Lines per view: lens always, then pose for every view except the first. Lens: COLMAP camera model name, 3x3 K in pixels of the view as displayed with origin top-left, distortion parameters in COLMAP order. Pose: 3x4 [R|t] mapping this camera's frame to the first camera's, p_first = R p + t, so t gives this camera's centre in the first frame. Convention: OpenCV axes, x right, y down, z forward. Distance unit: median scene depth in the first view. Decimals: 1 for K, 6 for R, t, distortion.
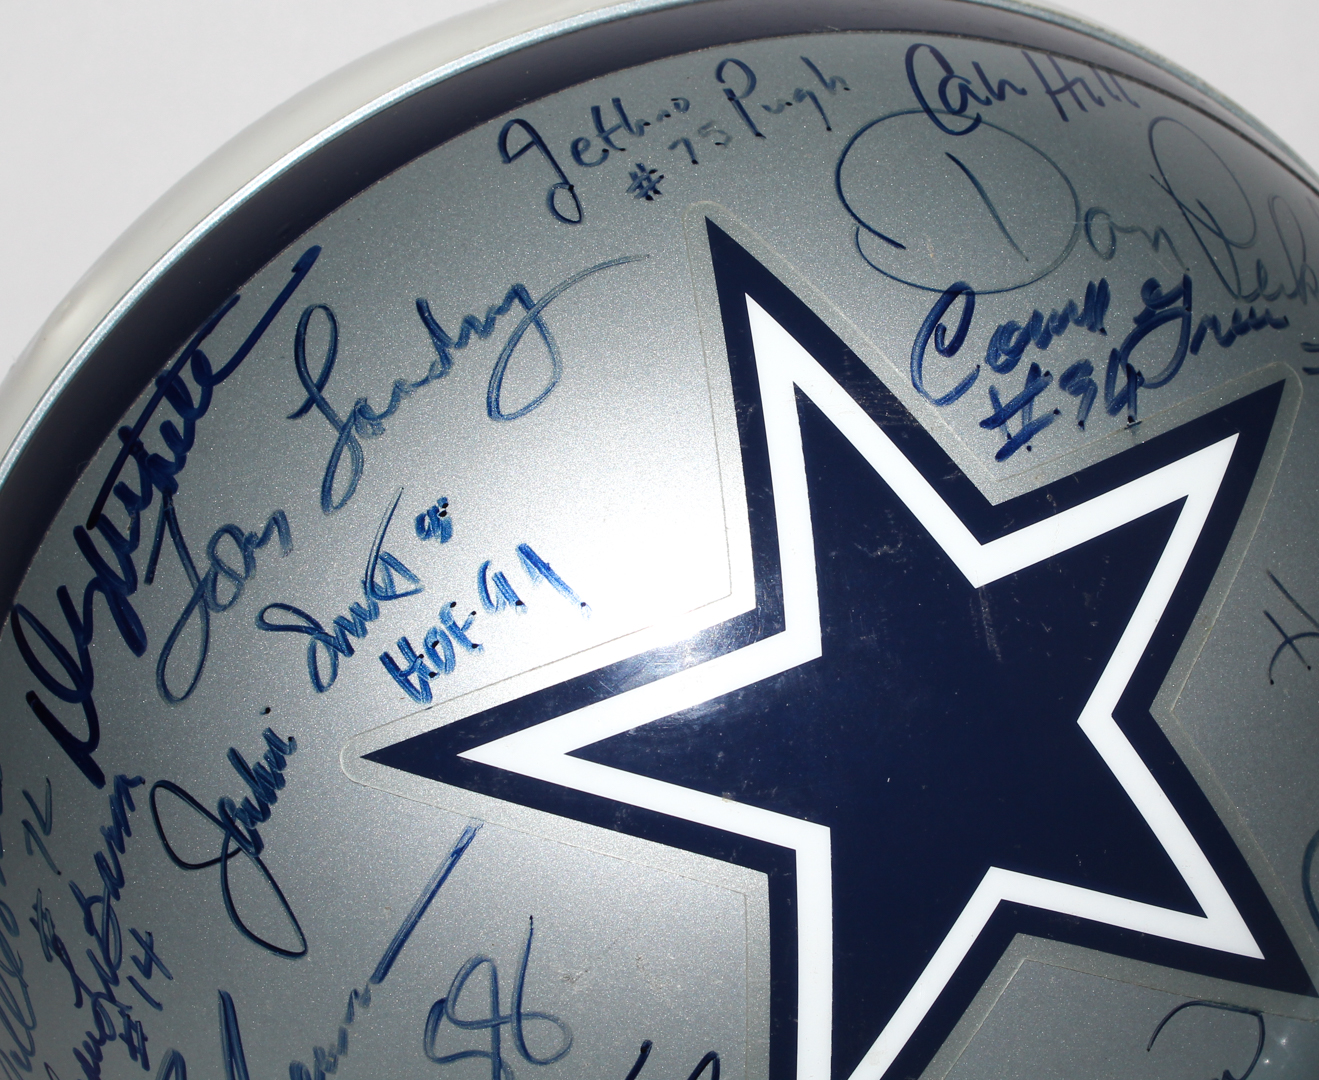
lens RADIAL K [[3332.3, 0, 774.8], [0, 3332.3, 405.7], [0, 0, 1]] dist [-0.004849, 0.000000]
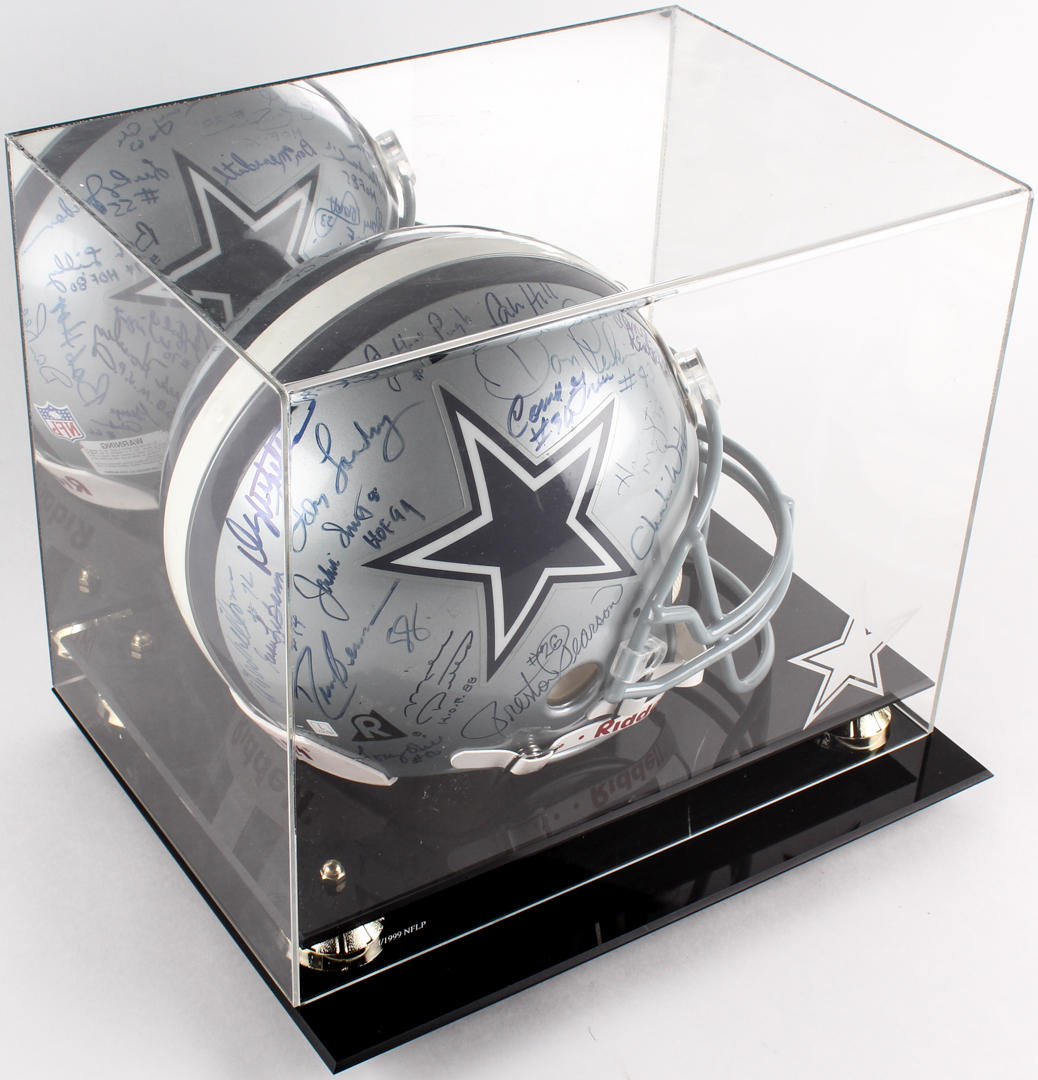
lens RADIAL K [[2078.5, 0, 515.9], [0, 2078.5, 466.1], [0, 0, 1]] dist [-0.065048, 0.000000]
pose [[0.981907, -0.131964, 0.135808, -0.235559], [0.081704, 0.942233, 0.324840, -0.641895], [-0.170830, -0.307867, 0.935967, -0.938332]]
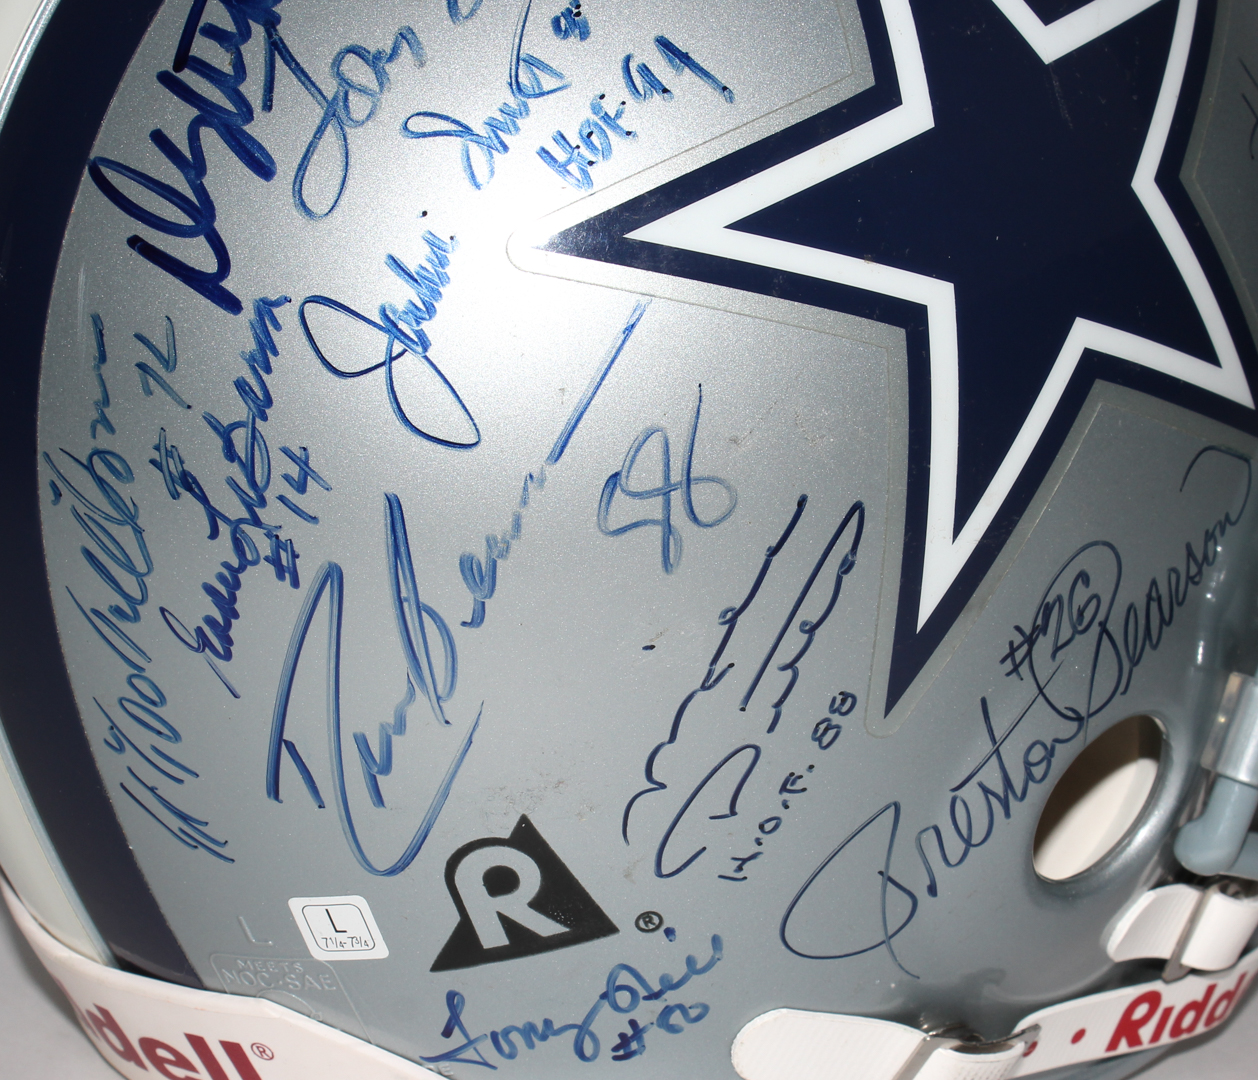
lens RADIAL K [[3274.9, 0, 592.6], [0, 3274.9, 542.8], [0, 0, 1]] dist [0.089916, 0.000000]
pose [[0.957383, -0.083302, 0.276547, -0.386879], [0.072477, 0.996158, 0.049153, 0.144846], [-0.279579, -0.027015, 0.959742, 0.001490]]
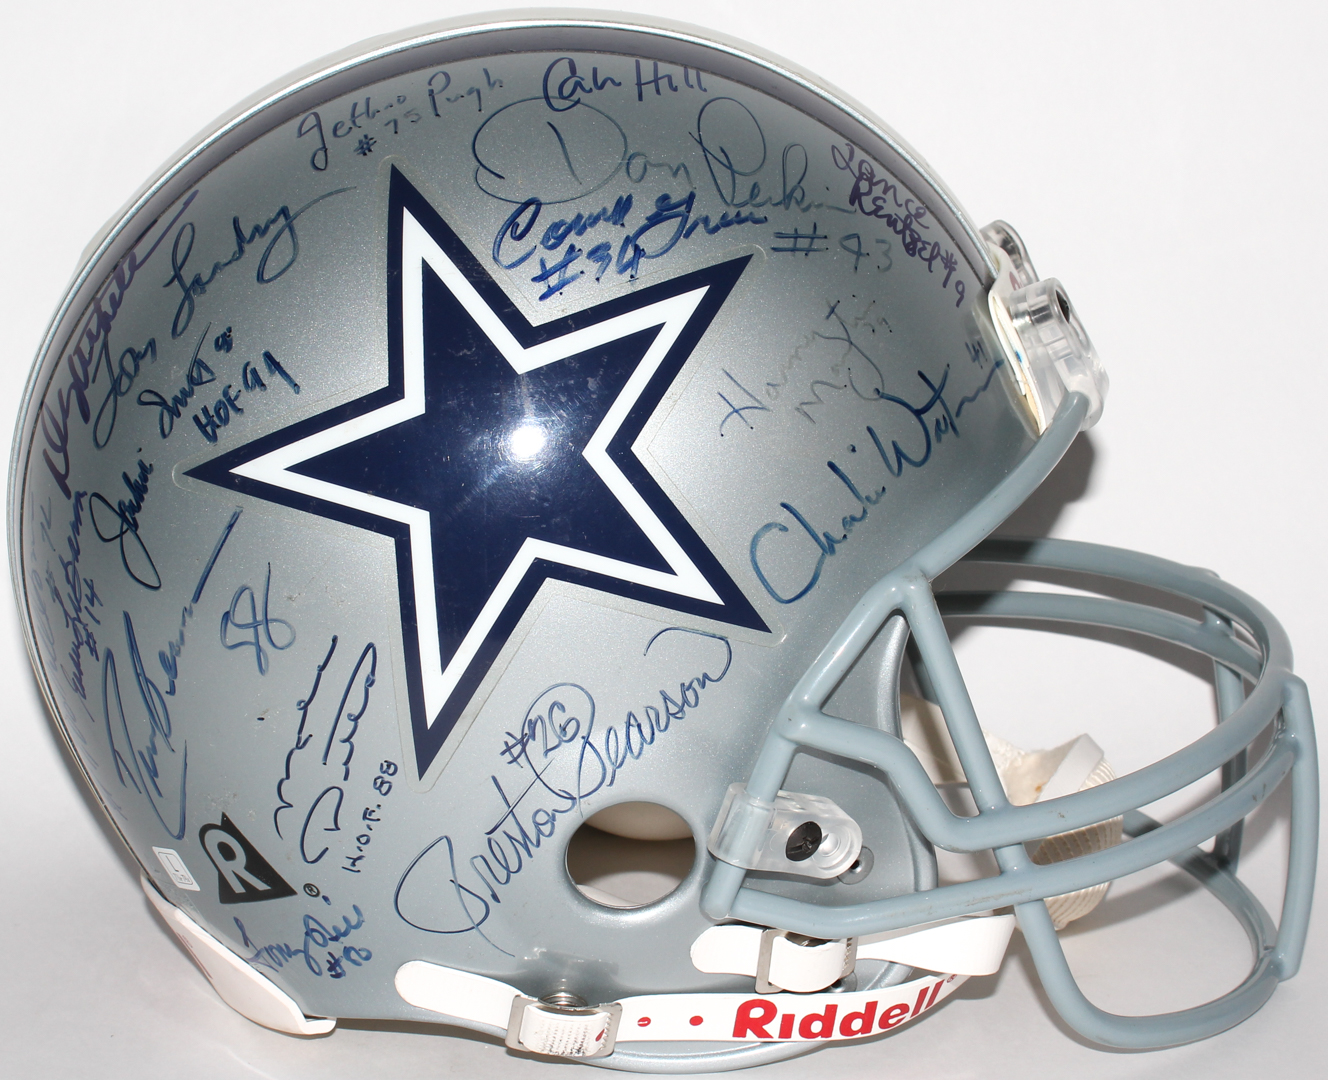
lens RADIAL K [[3239.4, 0, 631.3], [0, 3239.4, 475.1], [0, 0, 1]] dist [-0.054466, 0.000000]
pose [[0.959595, -0.005944, -0.281323, 0.570975], [0.008362, 0.999938, 0.007394, 0.092820], [0.281262, -0.009448, 0.959585, -0.564516]]
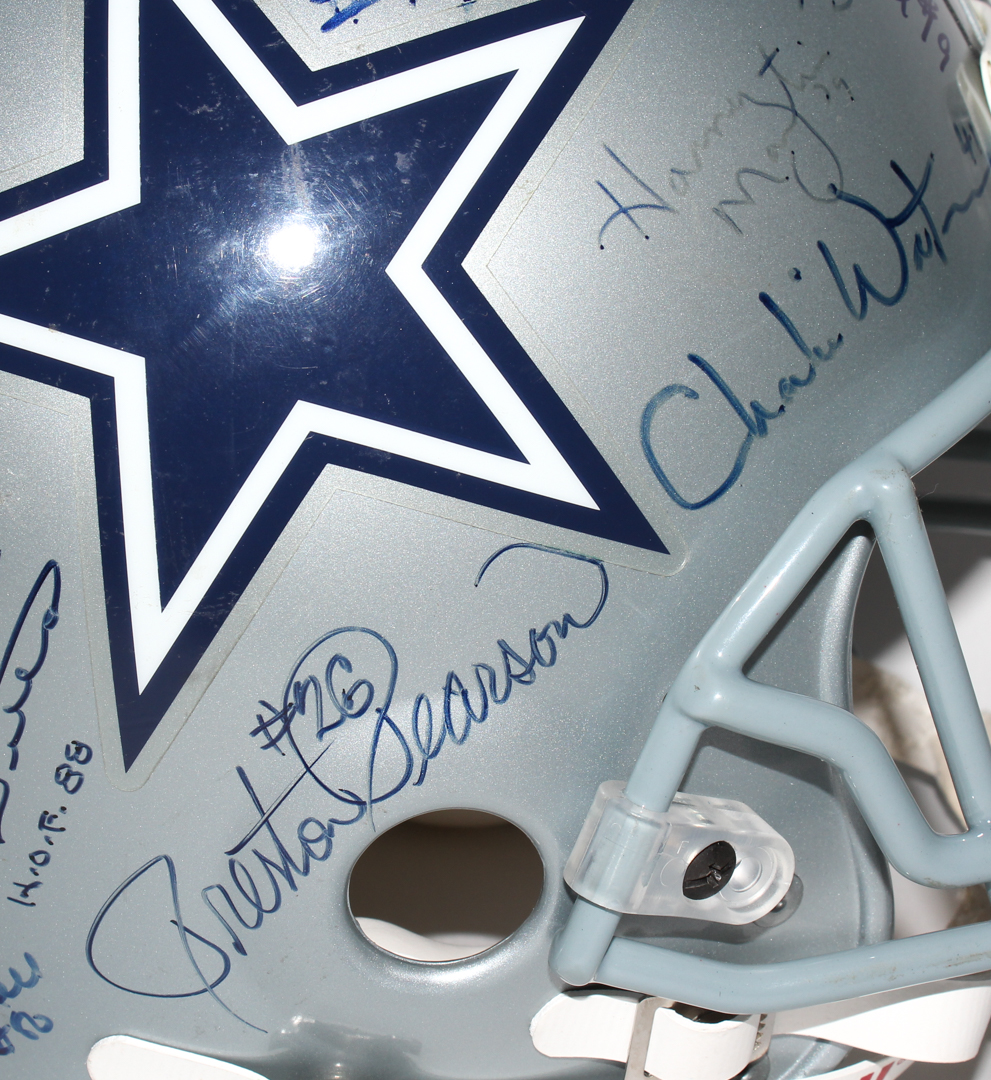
lens RADIAL K [[3246.7, 0, 491.3], [0, 3246.7, 537.7], [0, 0, 1]] dist [-0.097882, 0.000000]
pose [[0.969900, 0.022688, -0.242446, 0.377506], [-0.008977, 0.998305, 0.057509, 0.119273], [0.243339, -0.053602, 0.968459, -0.016695]]
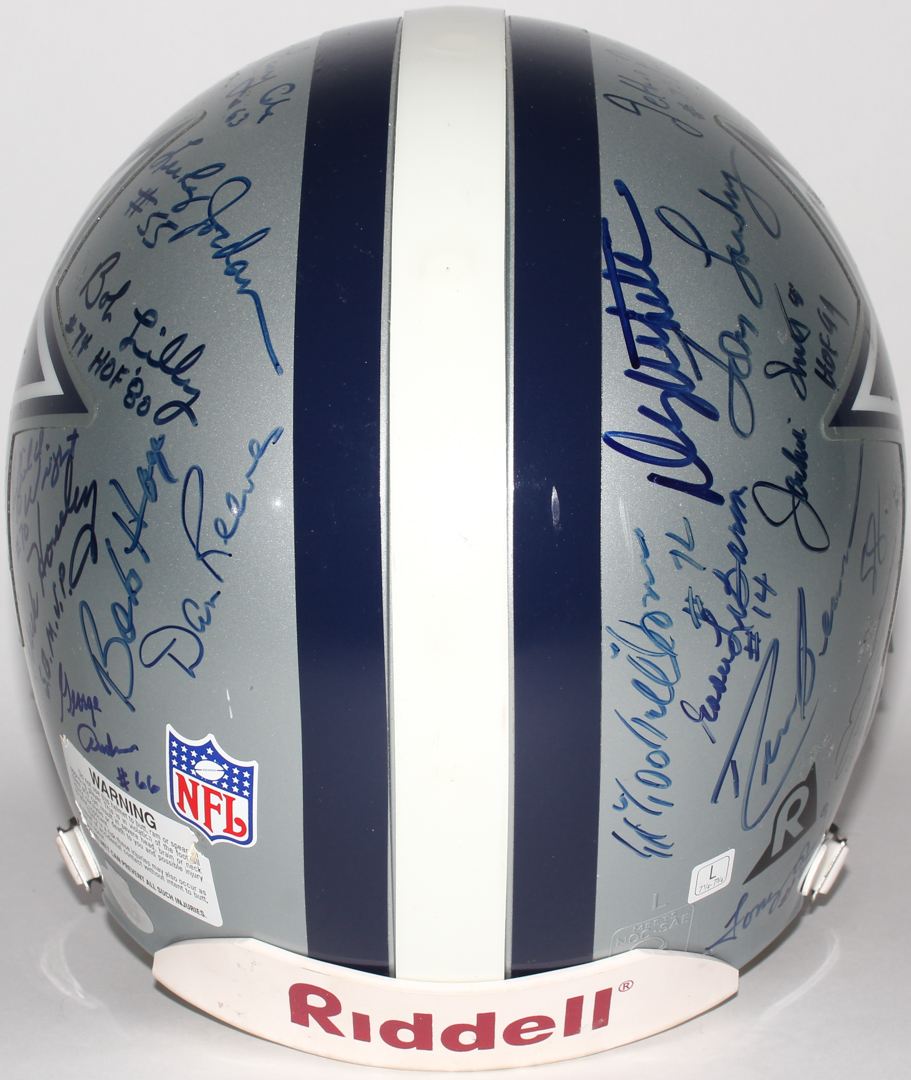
lens RADIAL K [[3064.9, 0, 454.5], [0, 3064.9, 540.4], [0, 0, 1]] dist [-0.338147, 0.000000]
pose [[0.333262, -0.263523, 0.905258, -1.649107], [0.248920, 0.950671, 0.185105, -0.185392], [-0.909382, 0.163648, 0.382418, 0.549037]]
